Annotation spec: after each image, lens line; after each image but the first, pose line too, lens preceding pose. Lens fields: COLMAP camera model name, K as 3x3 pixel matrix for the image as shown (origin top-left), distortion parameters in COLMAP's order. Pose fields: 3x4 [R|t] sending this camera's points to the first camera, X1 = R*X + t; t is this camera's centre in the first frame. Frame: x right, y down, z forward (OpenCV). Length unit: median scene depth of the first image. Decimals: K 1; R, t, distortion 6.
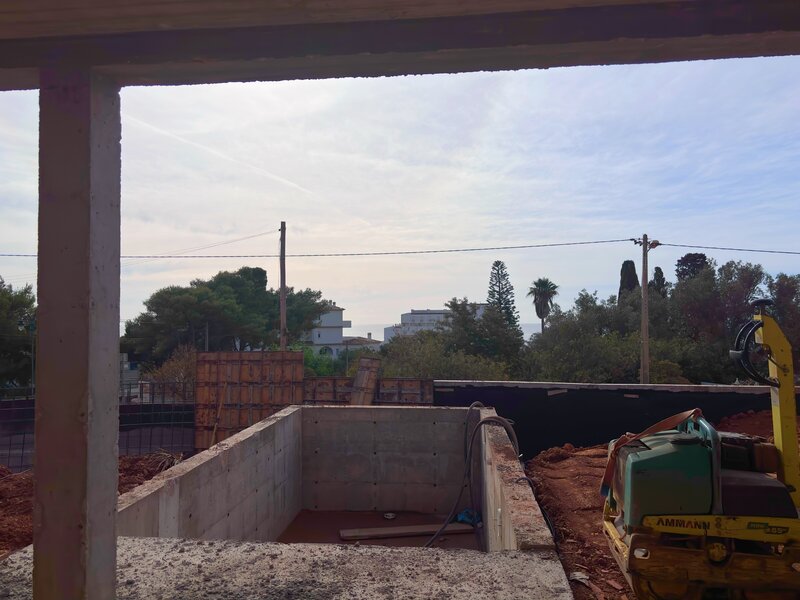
lens RADIAL K [[600.8, 0, 397.2], [0, 600.8, 299.9], [0, 0, 1]] dist [0.057856, -0.069630]
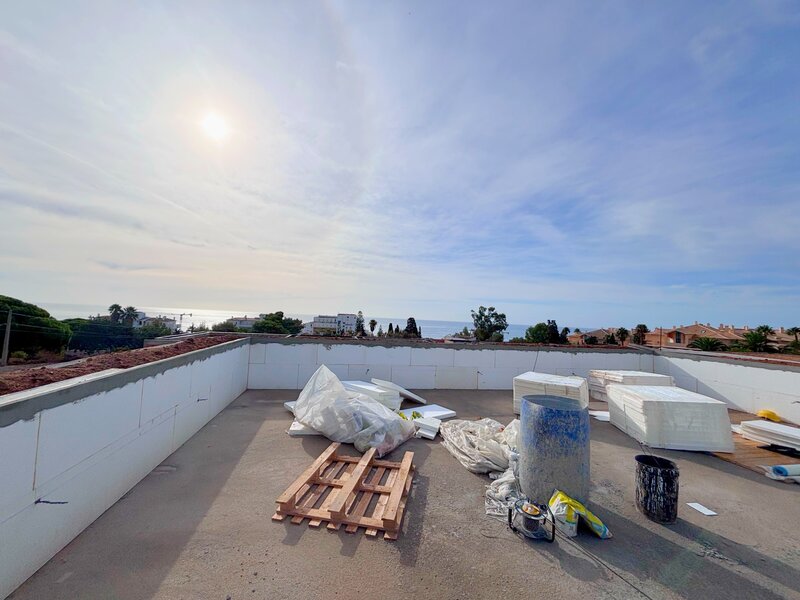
lens RADIAL K [[321.6, 0, 400.3], [0, 321.6, 317.7], [0, 0, 1]] dist [0.002027, 0.000158]
pose [[0.953795, 0.048233, 0.296561, -0.201477], [-0.061265, 0.997515, 0.034803, -0.170400], [-0.294145, -0.051363, 0.954380, -1.051452]]
